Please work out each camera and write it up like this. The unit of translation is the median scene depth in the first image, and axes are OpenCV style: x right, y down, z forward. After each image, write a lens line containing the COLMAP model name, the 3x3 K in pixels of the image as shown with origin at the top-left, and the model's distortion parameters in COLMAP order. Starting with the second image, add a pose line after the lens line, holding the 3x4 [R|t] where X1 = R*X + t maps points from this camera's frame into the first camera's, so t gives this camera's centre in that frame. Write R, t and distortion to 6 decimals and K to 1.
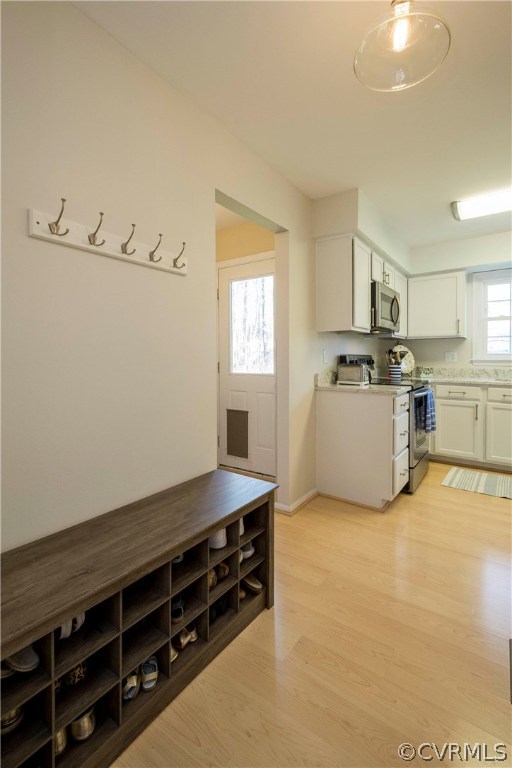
lens RADIAL K [[338.3, 0, 260.7], [0, 338.3, 357.9], [0, 0, 1]] dist [0.012527, -0.002802]
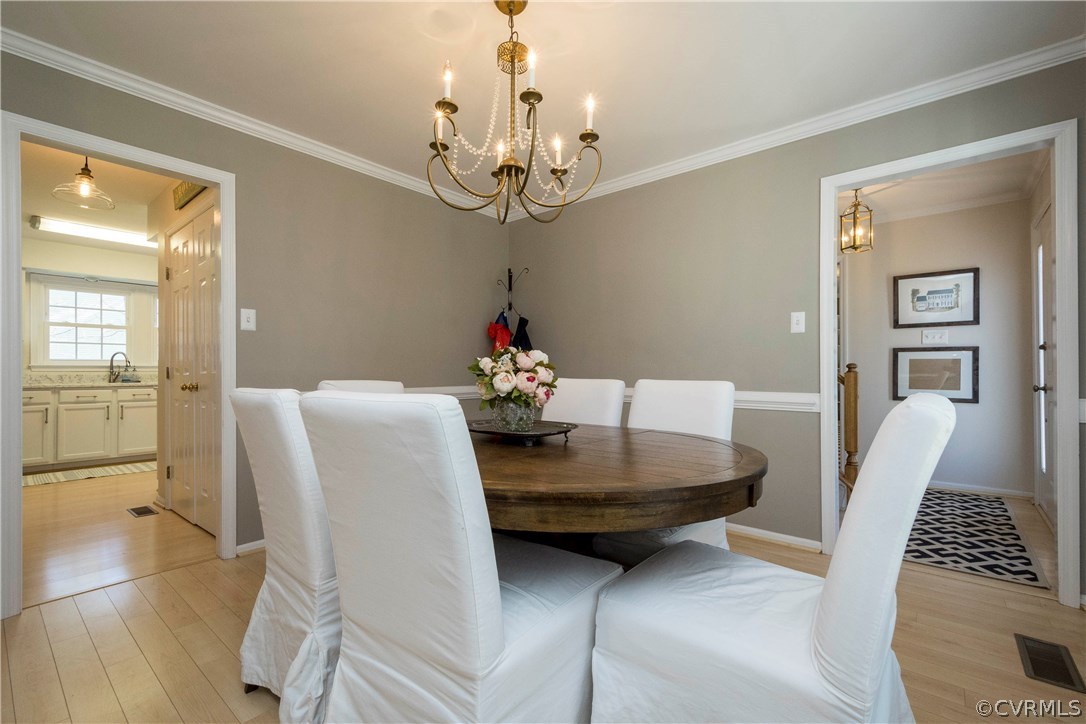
lens RADIAL K [[478.3, 0, 551.1], [0, 478.3, 365.4], [0, 0, 1]] dist [0.012527, -0.002802]
pose [[0.065481, 0.012186, 0.997779, -0.636375], [0.008091, 0.999886, -0.012743, 0.035863], [-0.997821, 0.008907, 0.065375, -0.539475]]
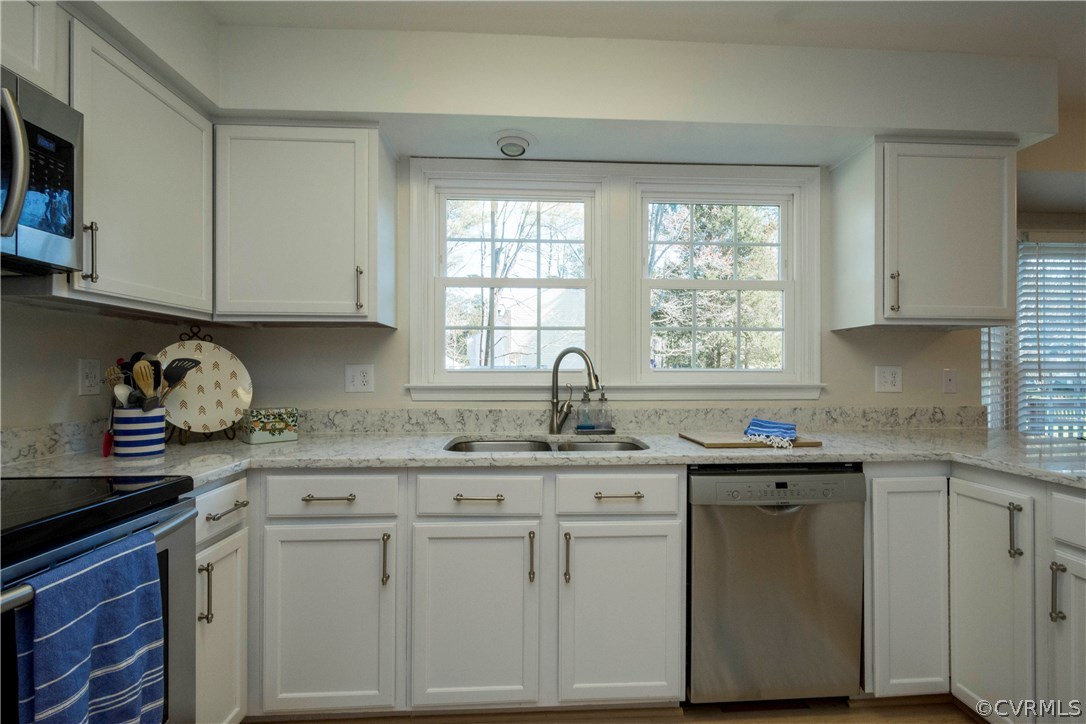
lens RADIAL K [[478.3, 0, 555.9], [0, 478.3, 374.0], [0, 0, 1]] dist [0.012527, -0.002802]
pose [[0.777013, -0.000187, 0.629485, 0.427140], [0.001863, 0.999996, -0.002003, -0.005971], [-0.629482, 0.002729, 0.777010, 0.497708]]
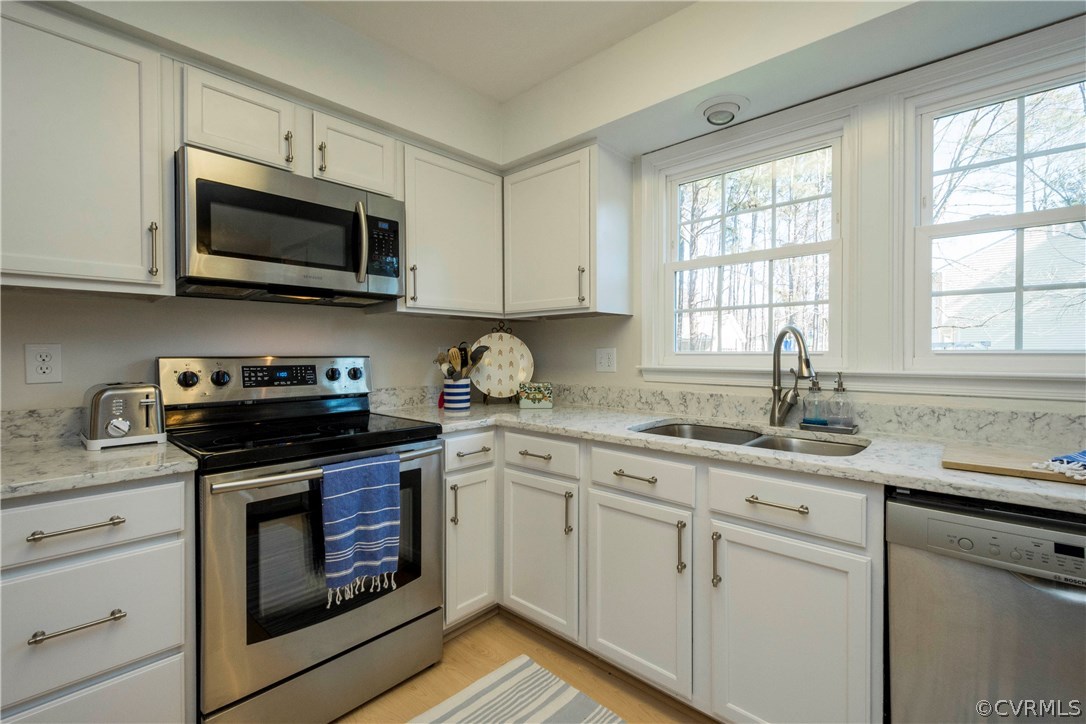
lens RADIAL K [[478.3, 0, 567.7], [0, 478.3, 357.6], [0, 0, 1]] dist [0.012527, -0.002802]
pose [[0.996415, 0.000480, -0.084603, 0.602749], [0.000128, 0.999974, 0.007173, -0.010279], [0.084605, -0.007158, 0.996389, 0.430403]]
